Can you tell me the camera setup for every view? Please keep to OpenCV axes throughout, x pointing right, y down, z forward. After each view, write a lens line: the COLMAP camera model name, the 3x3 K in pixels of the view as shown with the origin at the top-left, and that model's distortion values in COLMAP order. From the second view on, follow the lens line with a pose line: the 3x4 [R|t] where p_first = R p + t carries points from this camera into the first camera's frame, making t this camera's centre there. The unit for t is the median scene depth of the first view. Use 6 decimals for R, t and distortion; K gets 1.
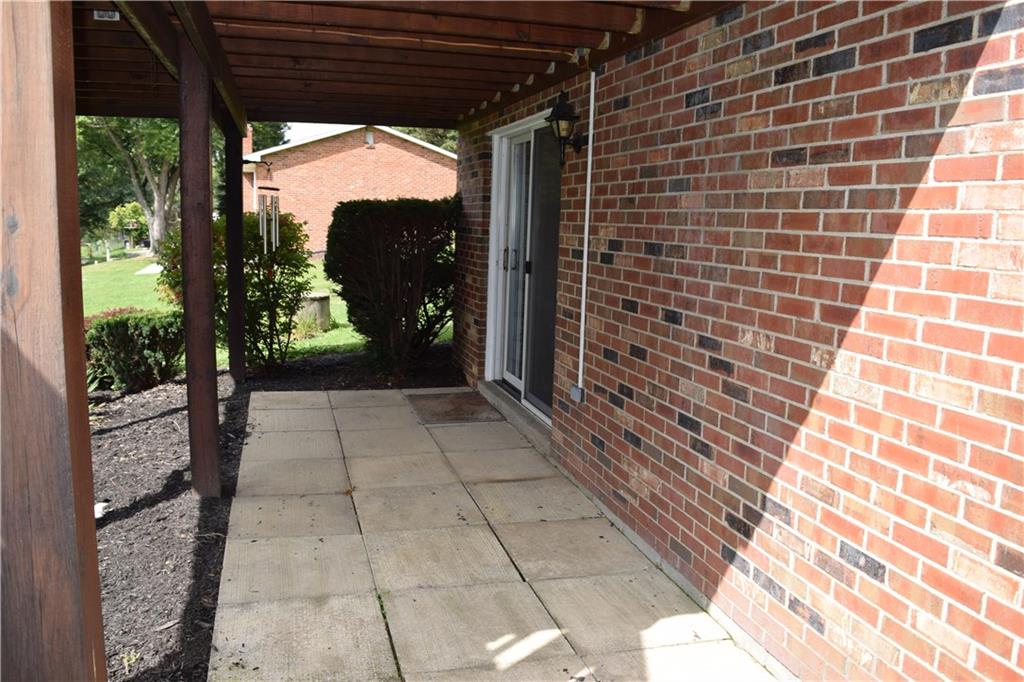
lens RADIAL K [[802.5, 0, 512.0], [0, 802.5, 341.0], [0, 0, 1]] dist [-0.066946, -0.000587]
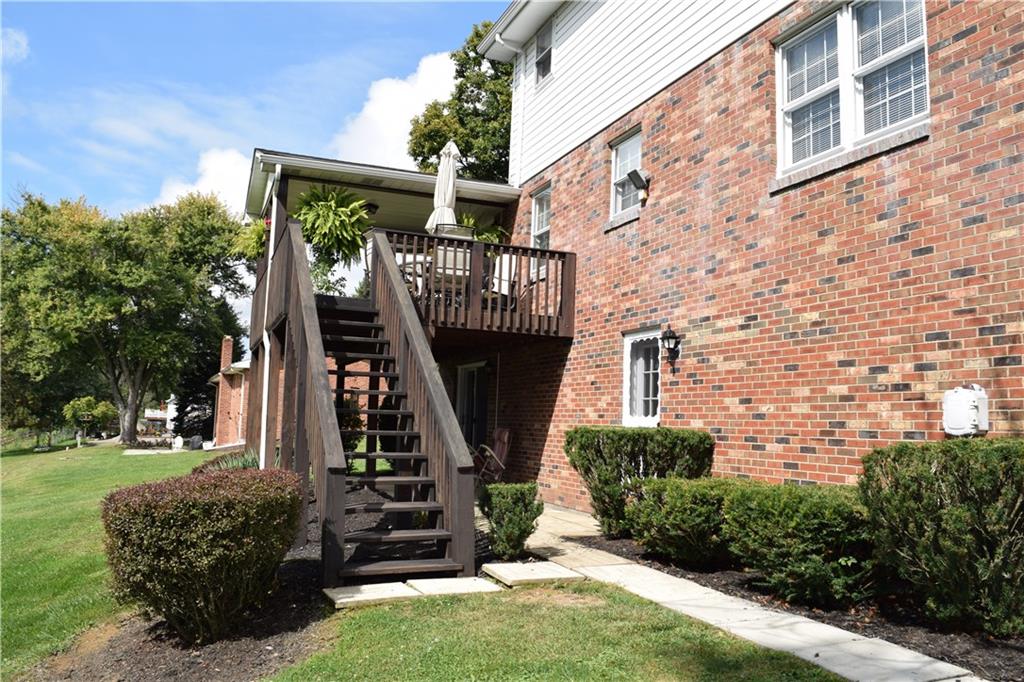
lens RADIAL K [[802.5, 0, 512.0], [0, 802.5, 341.0], [0, 0, 1]] dist [-0.066946, -0.000587]
pose [[0.994771, 0.013028, 0.101294, -0.014918], [0.012372, 0.969153, -0.246147, 0.035493], [-0.101376, 0.246114, 0.963925, -0.184435]]
